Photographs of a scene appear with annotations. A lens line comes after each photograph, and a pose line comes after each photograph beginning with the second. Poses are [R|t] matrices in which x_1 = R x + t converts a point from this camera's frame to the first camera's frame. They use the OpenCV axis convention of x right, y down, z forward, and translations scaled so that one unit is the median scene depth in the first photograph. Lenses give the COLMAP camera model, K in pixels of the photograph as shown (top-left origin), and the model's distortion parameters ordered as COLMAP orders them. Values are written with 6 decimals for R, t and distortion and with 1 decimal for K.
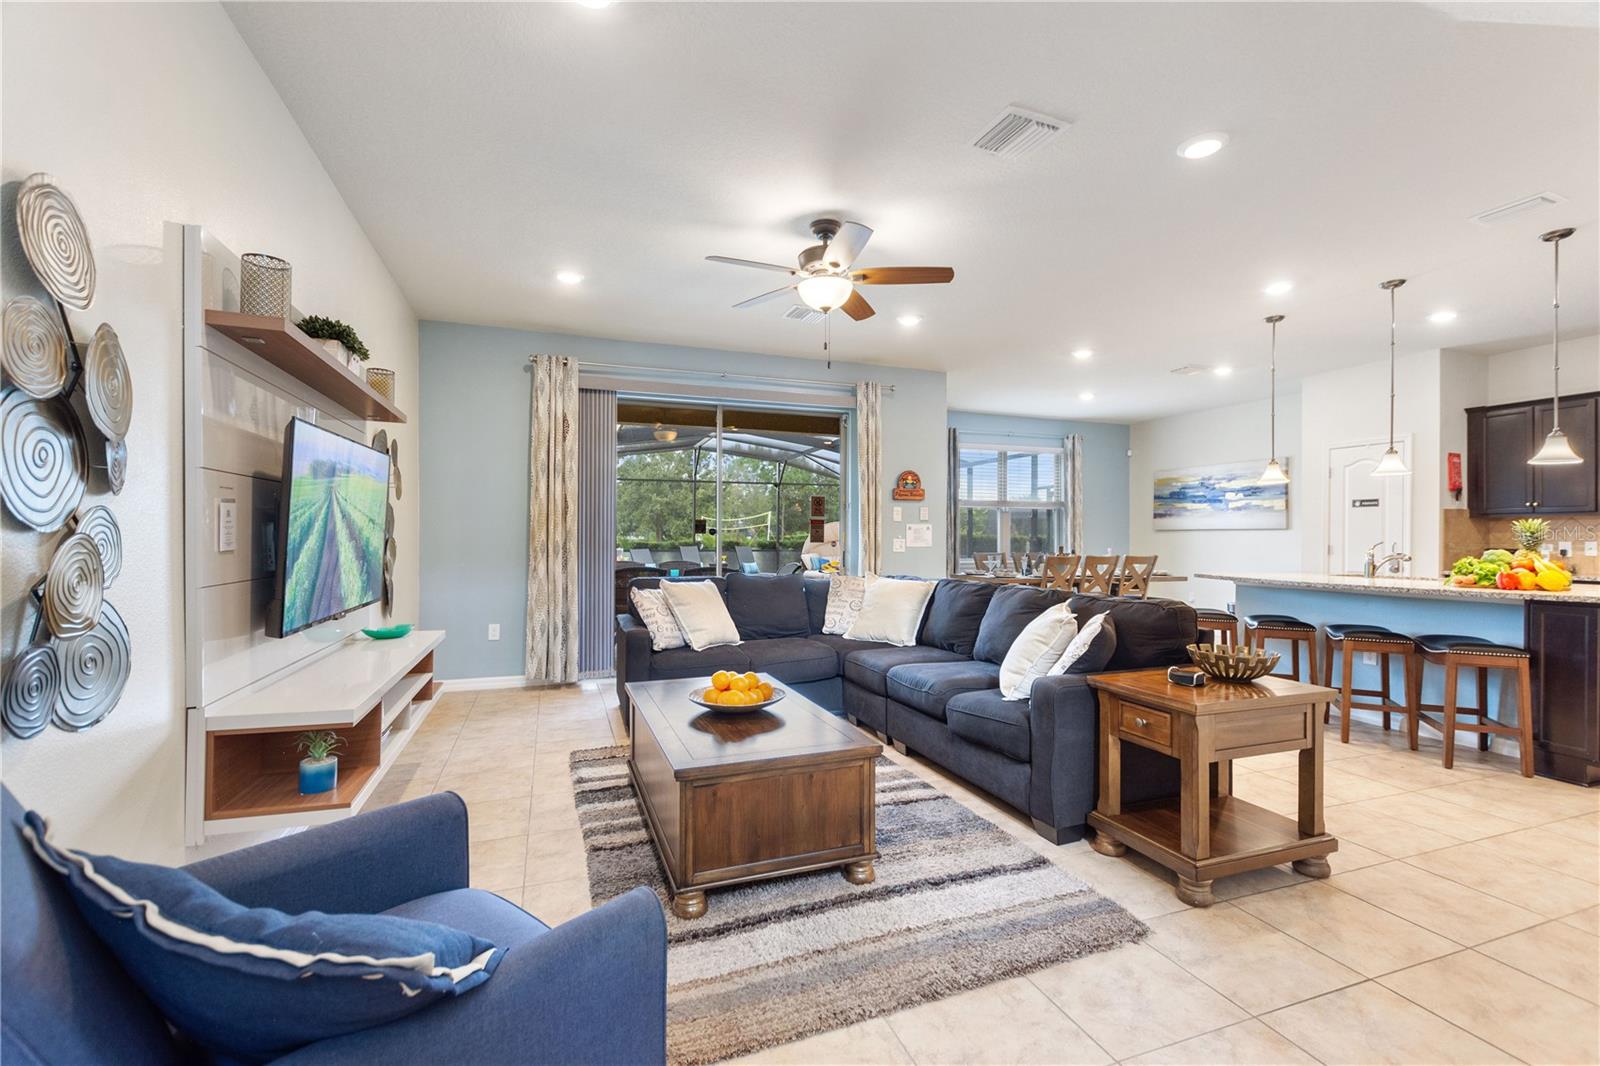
lens RADIAL K [[691.3, 0, 804.5], [0, 691.3, 536.4], [0, 0, 1]] dist [0.003283, -0.001887]
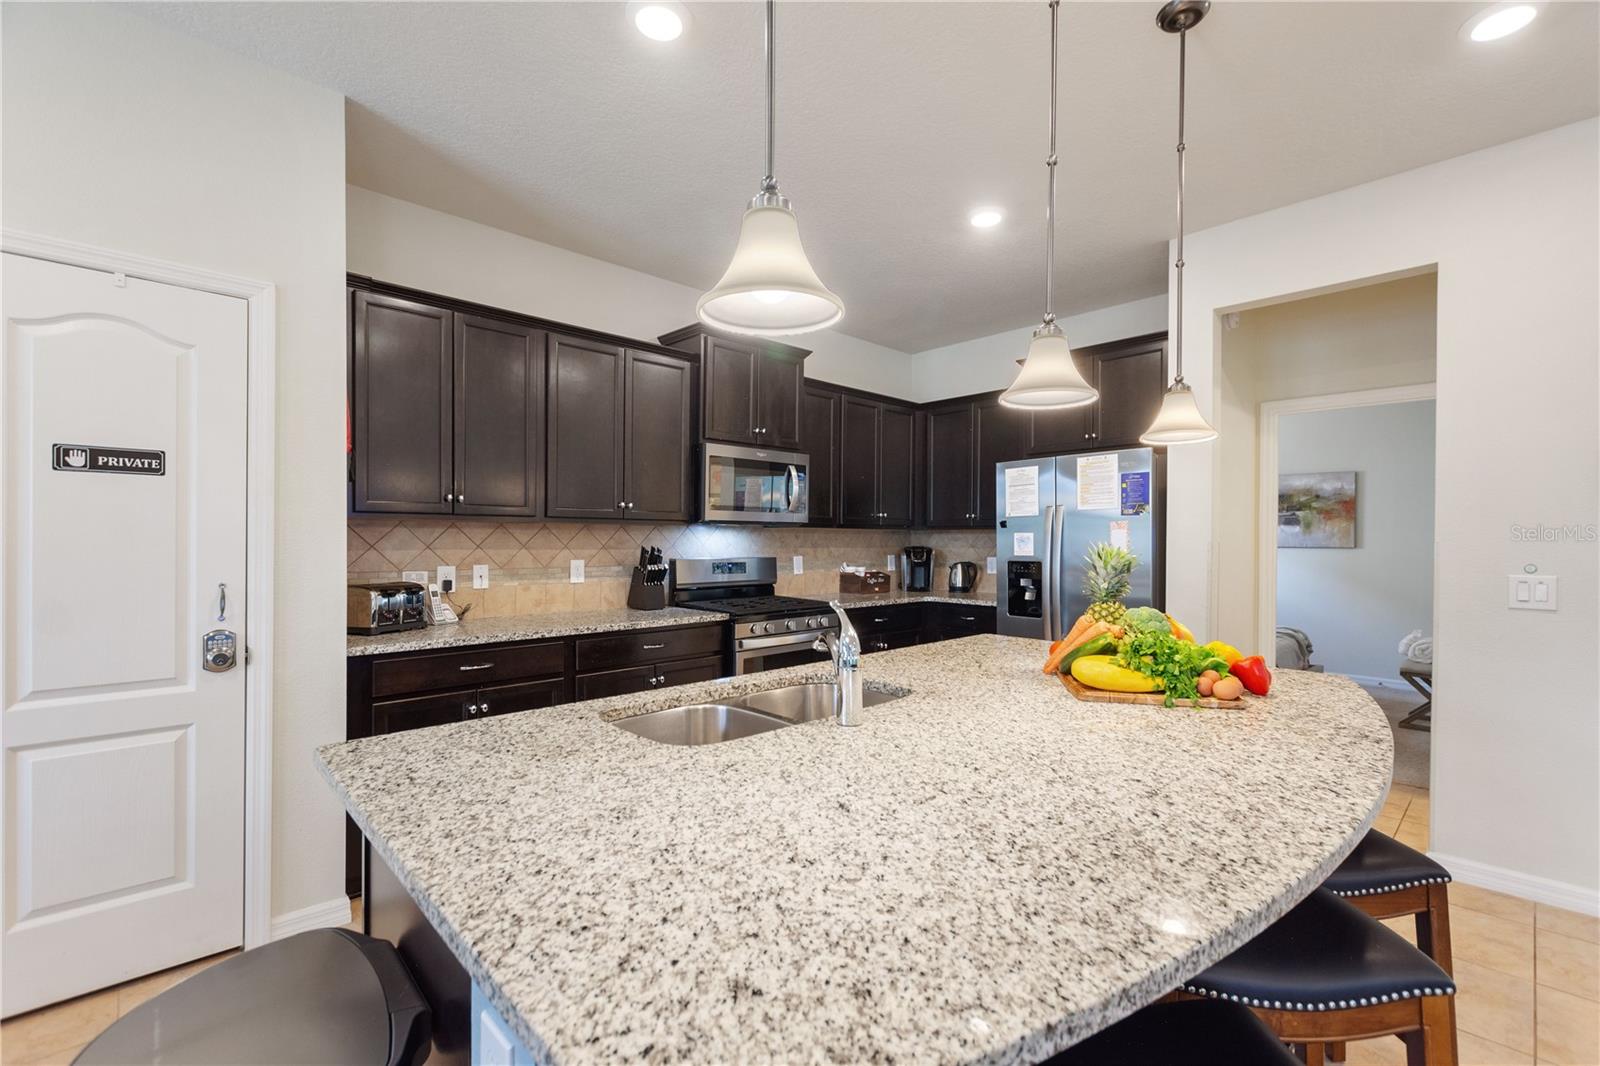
lens RADIAL K [[691.3, 0, 806.6], [0, 691.3, 538.8], [0, 0, 1]] dist [0.003283, -0.001887]
pose [[-0.403611, -0.006269, 0.914909, 0.411910], [-0.006696, 0.999970, 0.003898, -0.016855], [-0.914906, -0.004553, -0.403641, 0.856895]]
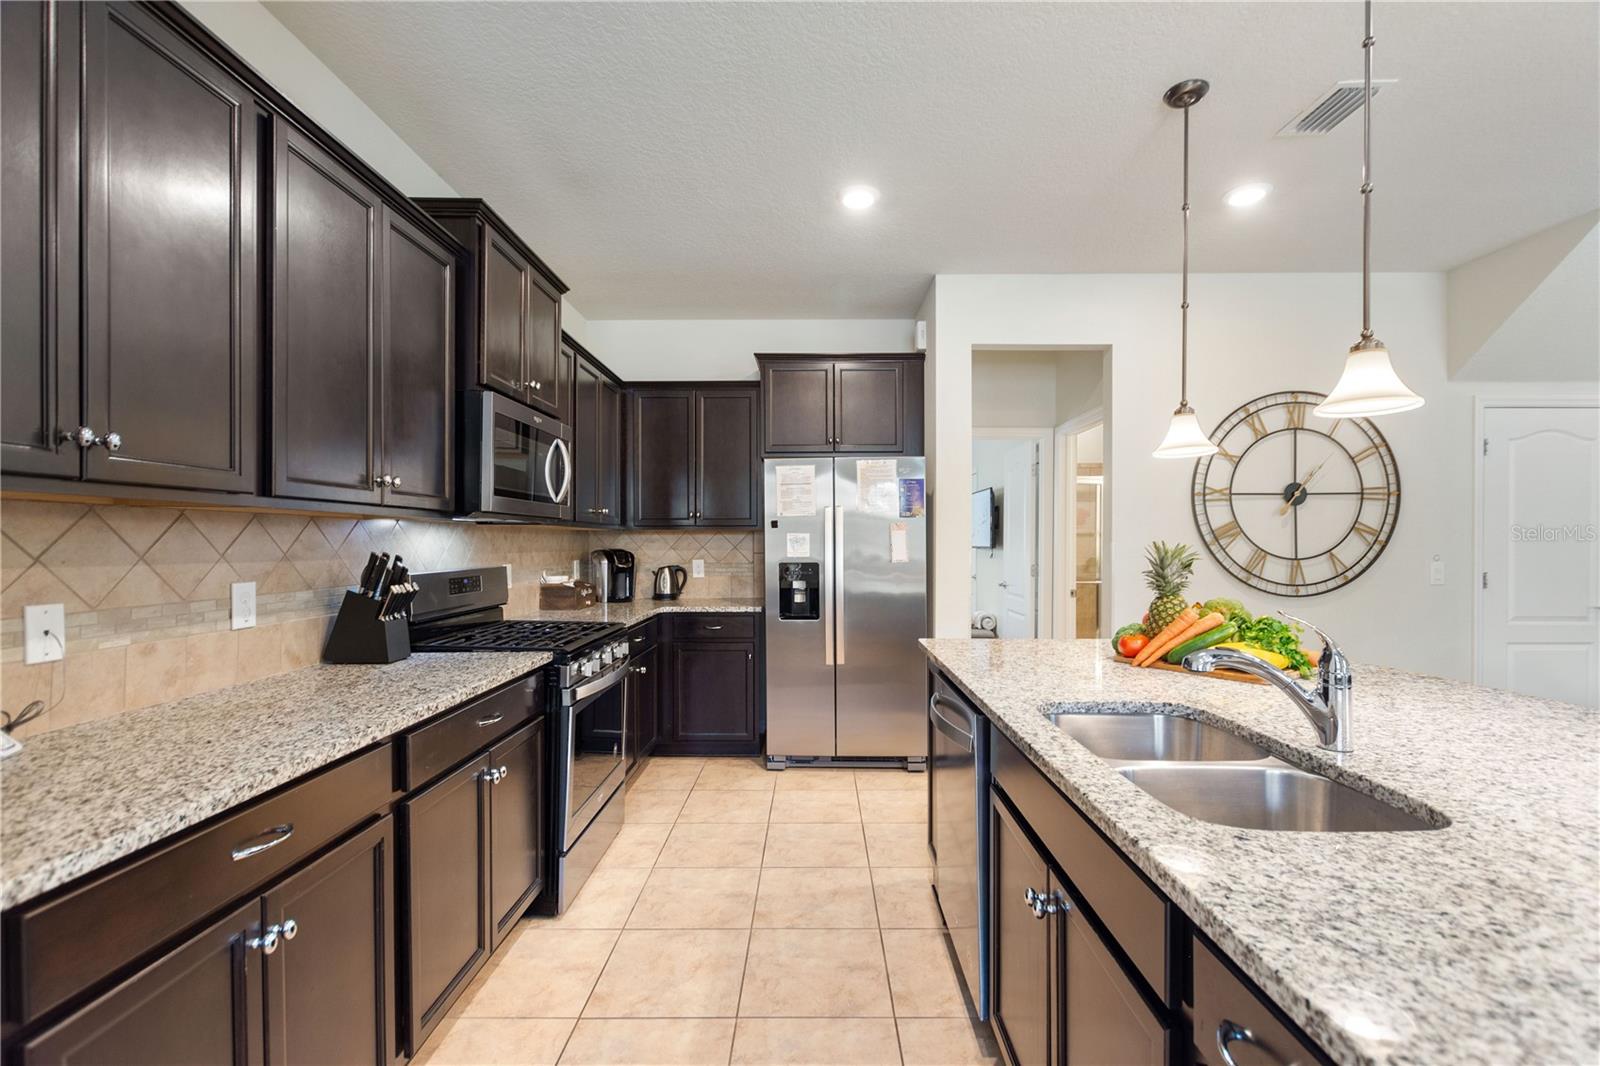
lens RADIAL K [[691.3, 0, 810.9], [0, 691.3, 542.3], [0, 0, 1]] dist [0.003283, -0.001887]
pose [[-0.937356, -0.003955, 0.348351, 0.687097], [-0.003495, 0.999992, 0.001947, -0.014427], [-0.348356, 0.000607, -0.937362, 0.991916]]
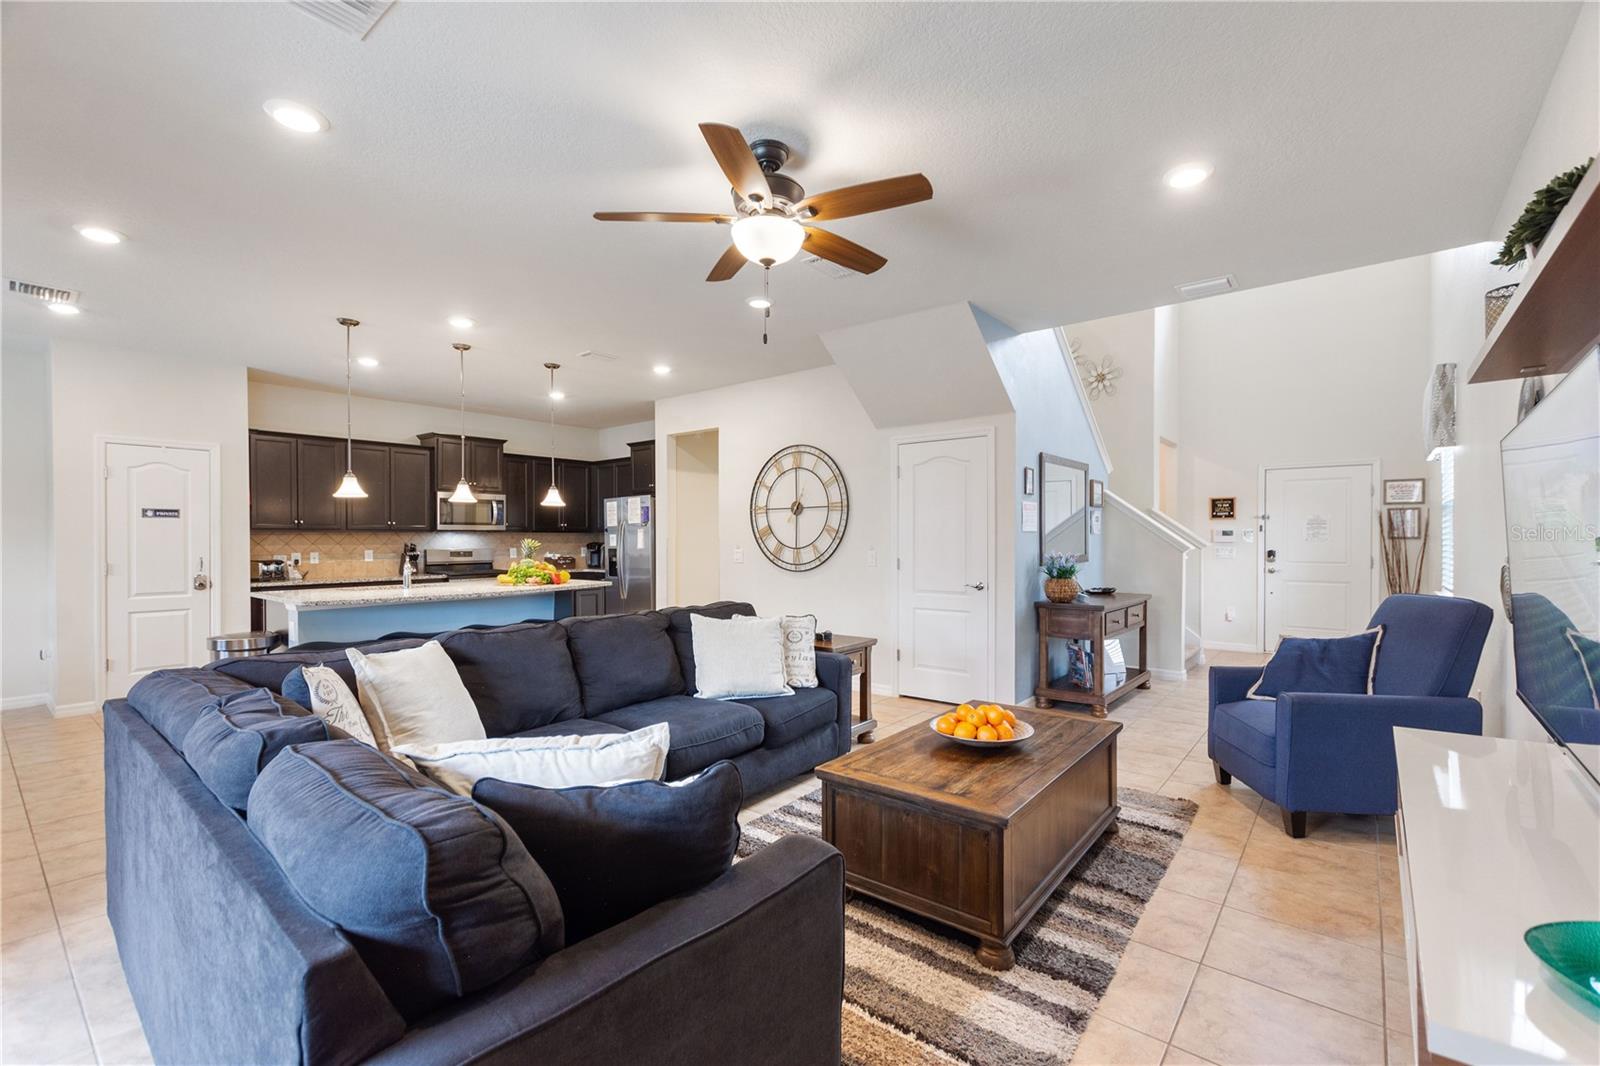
lens RADIAL K [[691.3, 0, 810.4], [0, 691.3, 538.4], [0, 0, 1]] dist [0.003283, -0.001887]
pose [[-0.522938, -0.002206, 0.852368, -0.361859], [0.002946, 0.999986, 0.004395, -0.018265], [-0.852366, 0.004809, -0.522924, 0.774046]]
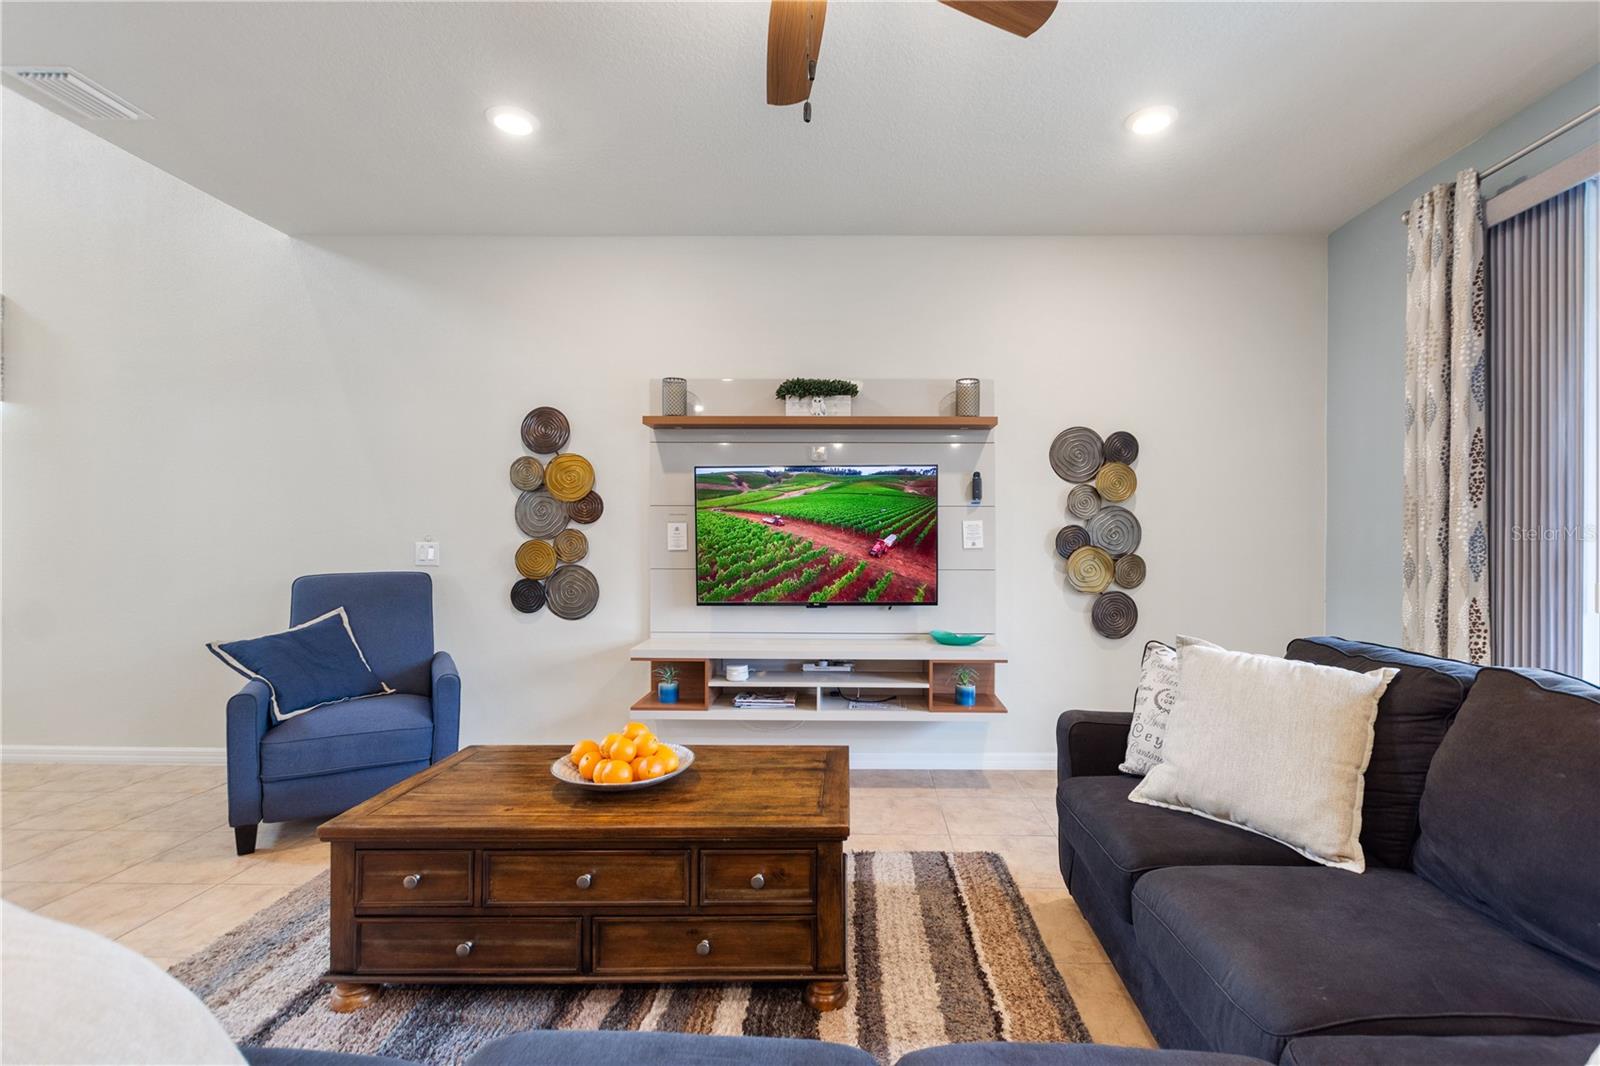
lens RADIAL K [[691.3, 0, 853.7], [0, 691.3, 542.6], [0, 0, 1]] dist [0.003283, -0.001887]
pose [[-0.344074, -0.002139, -0.938940, 0.225357], [-0.006225, 0.999981, 0.000003, 0.001140], [0.938922, 0.005845, -0.344081, 0.662239]]
